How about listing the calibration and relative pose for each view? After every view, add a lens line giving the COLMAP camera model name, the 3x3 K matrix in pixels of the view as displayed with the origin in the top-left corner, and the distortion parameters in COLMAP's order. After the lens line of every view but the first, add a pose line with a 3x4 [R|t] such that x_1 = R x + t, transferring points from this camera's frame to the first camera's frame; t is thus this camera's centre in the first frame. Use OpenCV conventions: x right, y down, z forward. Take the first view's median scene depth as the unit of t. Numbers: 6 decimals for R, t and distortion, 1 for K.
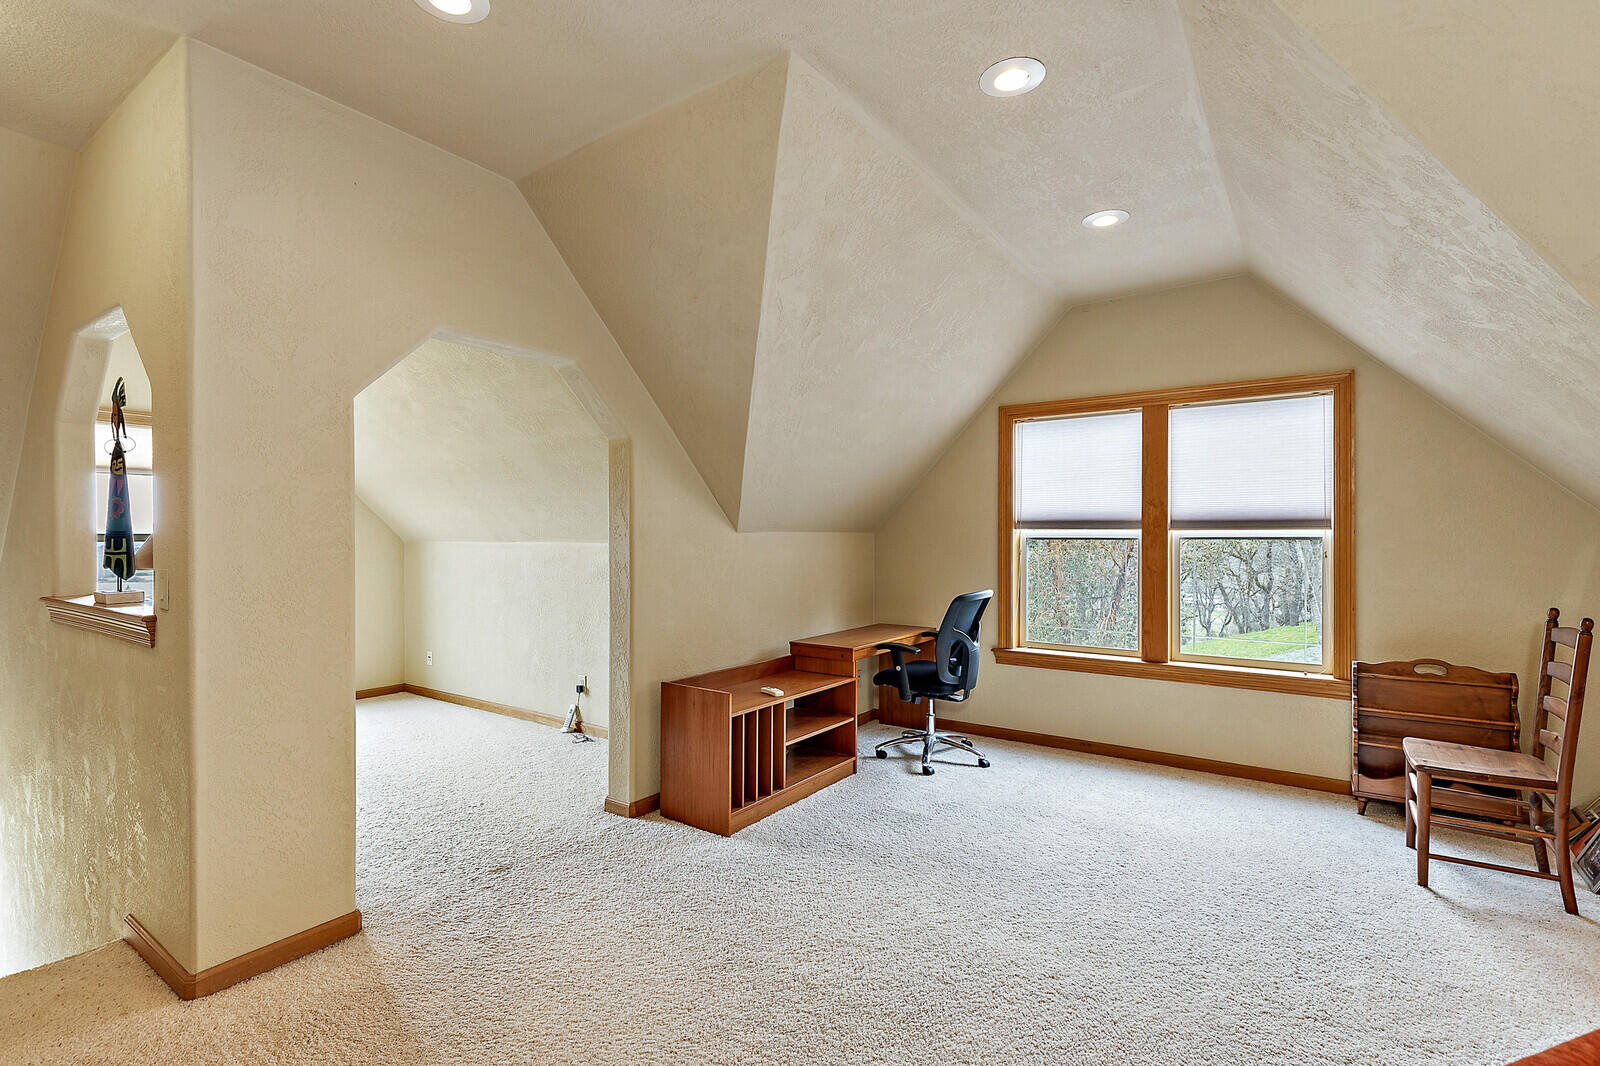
lens RADIAL K [[742.7, 0, 807.1], [0, 742.7, 534.6], [0, 0, 1]] dist [0.000478, -0.000368]
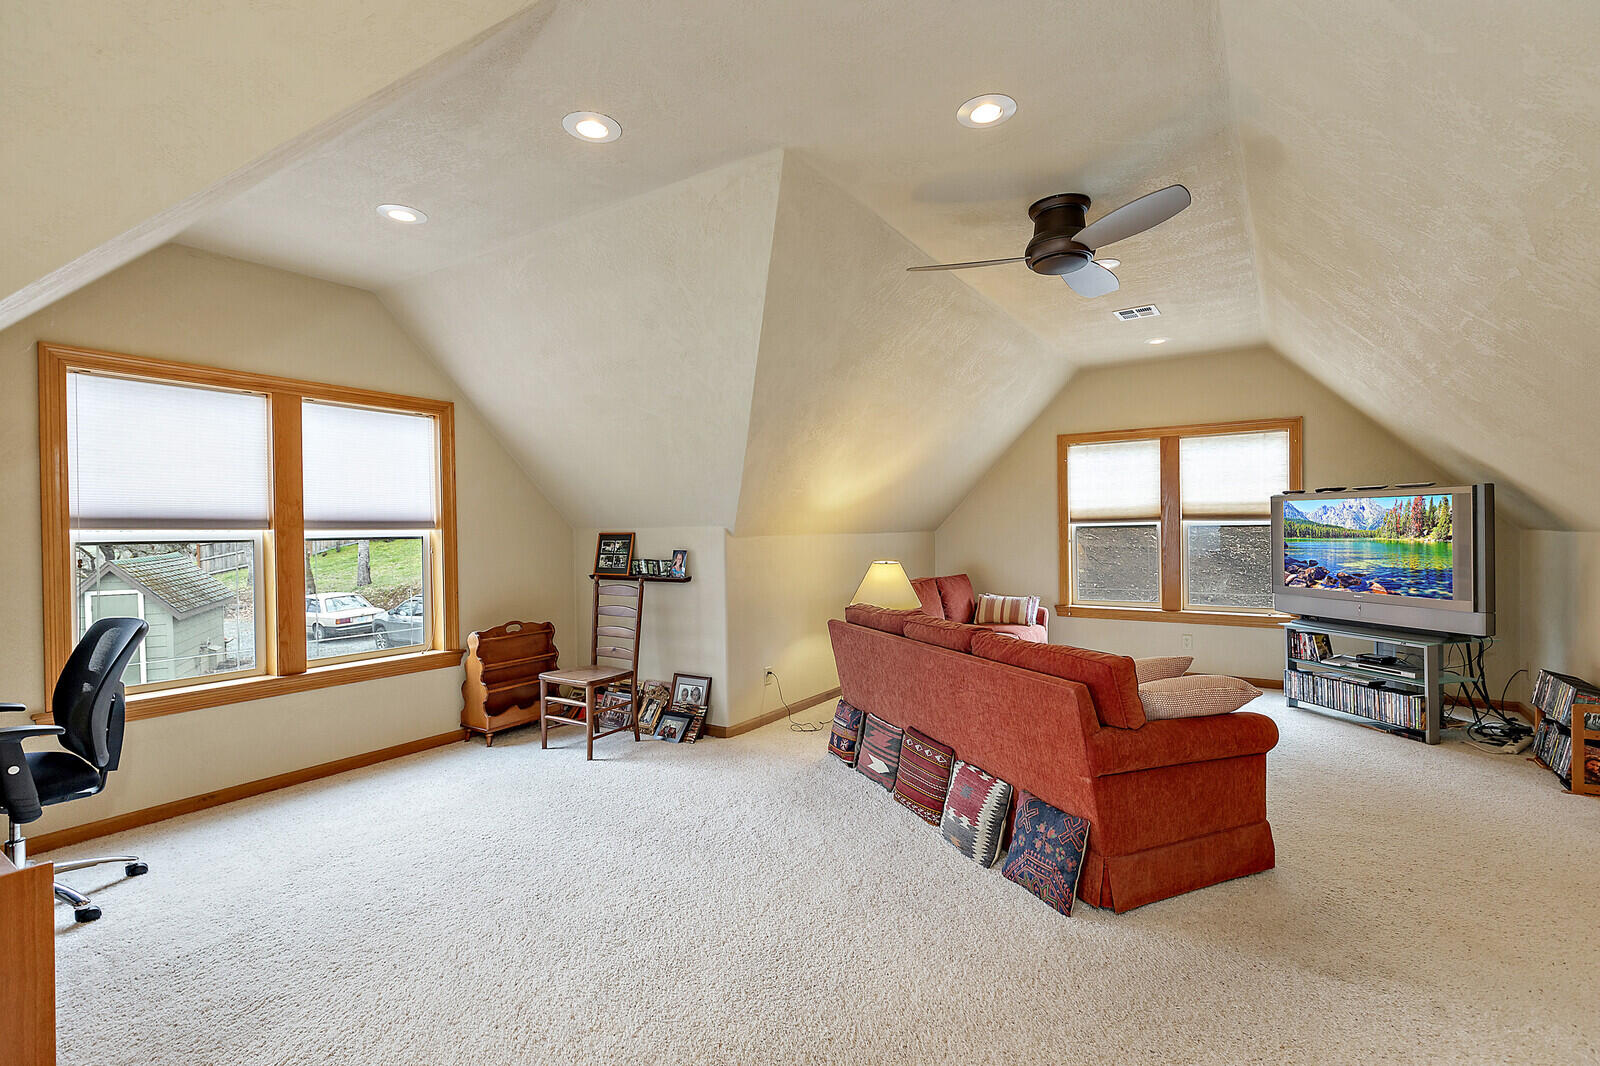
lens RADIAL K [[742.7, 0, 807.1], [0, 742.7, 534.6], [0, 0, 1]] dist [0.000478, -0.000368]
pose [[-0.050243, -0.006738, 0.998714, -0.486210], [0.011324, 0.999909, 0.007316, -0.000620], [-0.998673, 0.011677, -0.050162, 0.413947]]
